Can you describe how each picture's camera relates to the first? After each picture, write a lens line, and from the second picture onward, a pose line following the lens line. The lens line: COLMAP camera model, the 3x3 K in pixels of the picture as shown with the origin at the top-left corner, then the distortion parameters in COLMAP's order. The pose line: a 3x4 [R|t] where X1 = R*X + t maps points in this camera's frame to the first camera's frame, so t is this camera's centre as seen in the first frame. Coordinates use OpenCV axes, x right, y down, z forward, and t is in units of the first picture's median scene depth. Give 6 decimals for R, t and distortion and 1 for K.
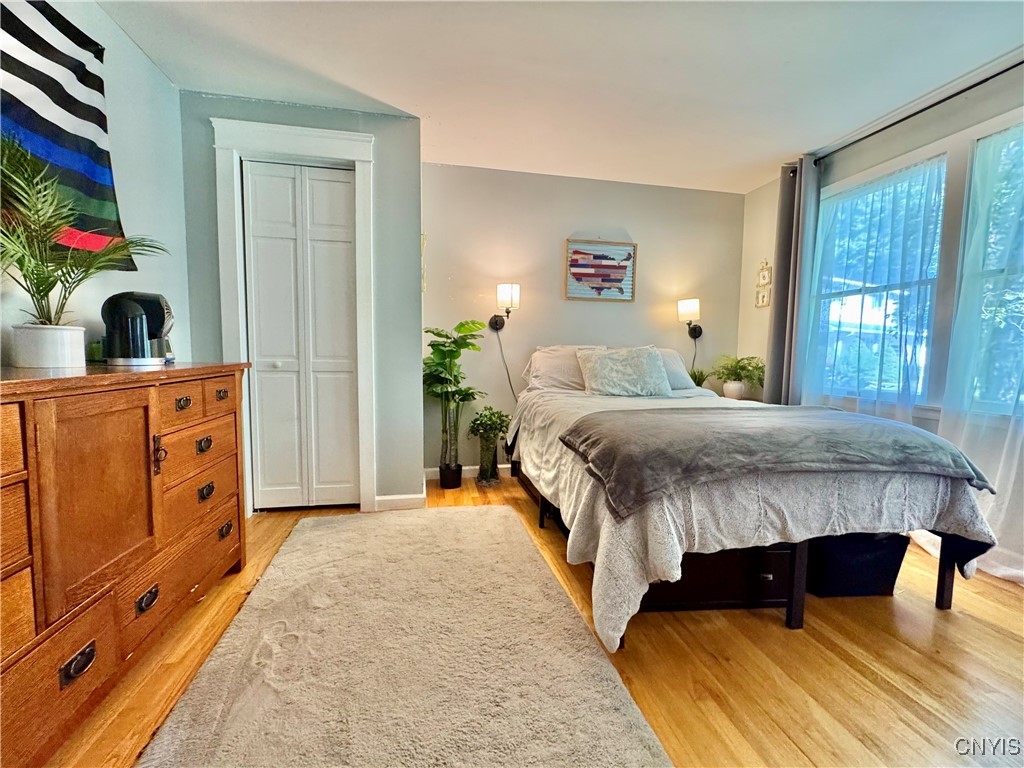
lens RADIAL K [[410.7, 0, 511.6], [0, 410.7, 383.3], [0, 0, 1]] dist [-0.002903, 0.000273]
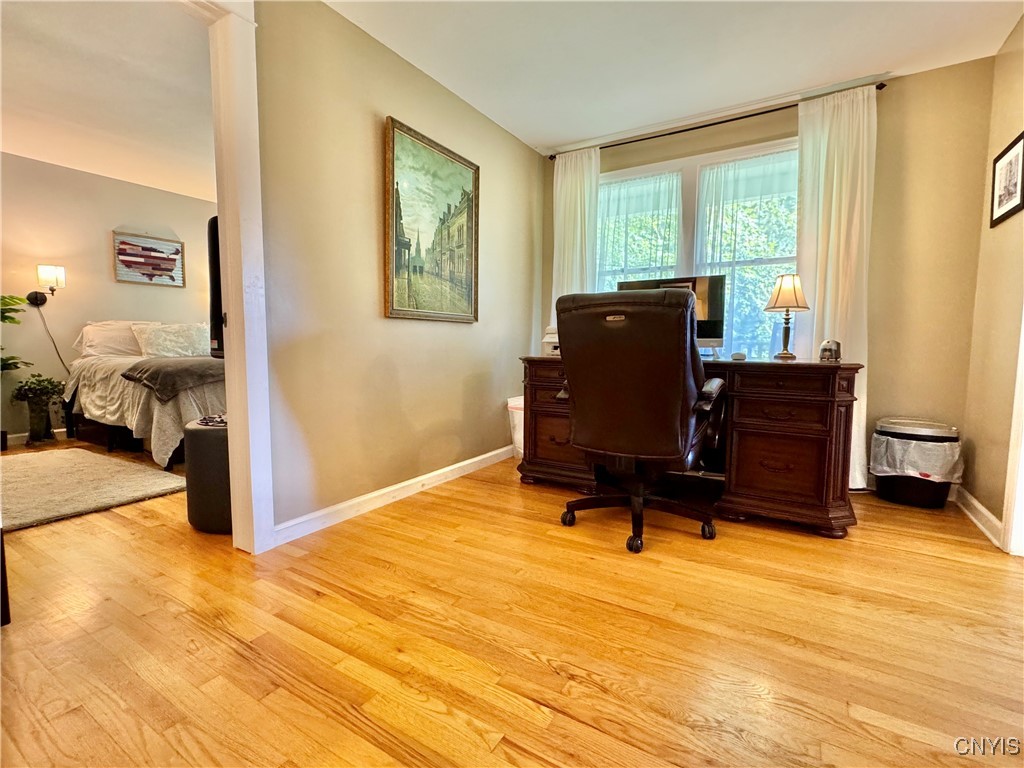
lens RADIAL K [[476.6, 0, 512.0], [0, 476.6, 384.0], [0, 0, 1]] dist [-0.001642, -0.000857]
pose [[0.679998, -0.070715, 0.729796, -0.119382], [0.060989, 0.997344, 0.039812, 0.109026], [-0.730673, 0.017437, 0.682505, -0.806579]]
